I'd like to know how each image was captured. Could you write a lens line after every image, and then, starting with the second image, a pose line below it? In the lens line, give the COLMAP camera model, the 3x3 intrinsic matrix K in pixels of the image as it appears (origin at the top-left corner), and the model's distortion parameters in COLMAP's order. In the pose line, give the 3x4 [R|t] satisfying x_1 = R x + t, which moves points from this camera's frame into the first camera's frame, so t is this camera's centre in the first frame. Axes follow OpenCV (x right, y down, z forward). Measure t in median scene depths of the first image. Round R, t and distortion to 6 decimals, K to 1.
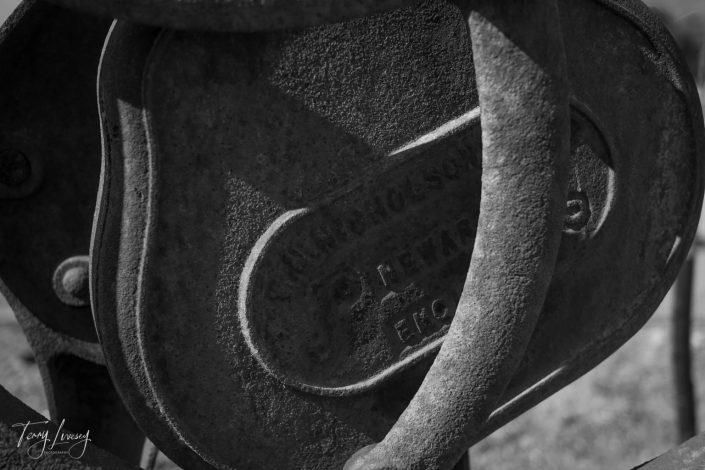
lens RADIAL K [[860.2, 0, 352.5], [0, 860.2, 235.0], [0, 0, 1]] dist [0.009888, -0.024637]
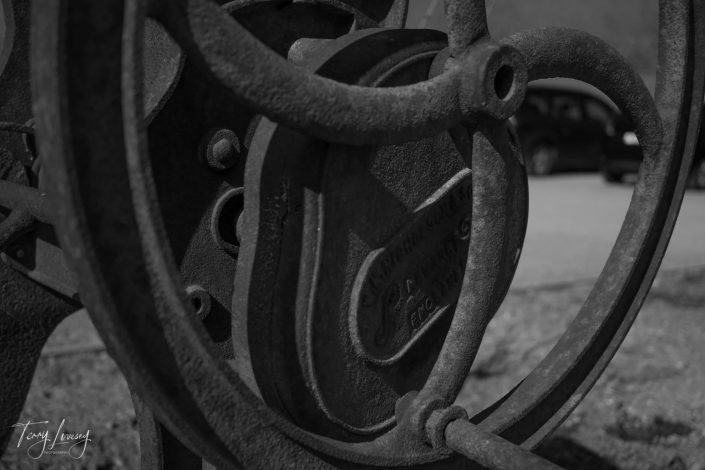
lens RADIAL K [[860.2, 0, 352.5], [0, 860.2, 235.0], [0, 0, 1]] dist [0.009888, -0.024637]
pose [[0.854044, -0.067627, 0.515786, -0.941781], [0.081577, 0.996657, -0.004400, -0.053649], [-0.513764, 0.045834, 0.856706, -0.359152]]
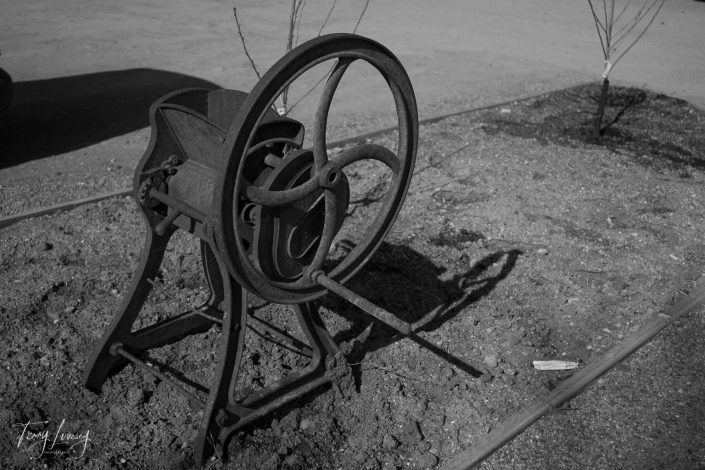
lens RADIAL K [[860.2, 0, 352.5], [0, 860.2, 235.0], [0, 0, 1]] dist [0.009888, -0.024637]
pose [[0.807984, -0.228964, 0.542897, -2.684057], [0.088264, 0.958045, 0.272688, -1.401553], [-0.582556, -0.172409, 0.794295, -3.436774]]
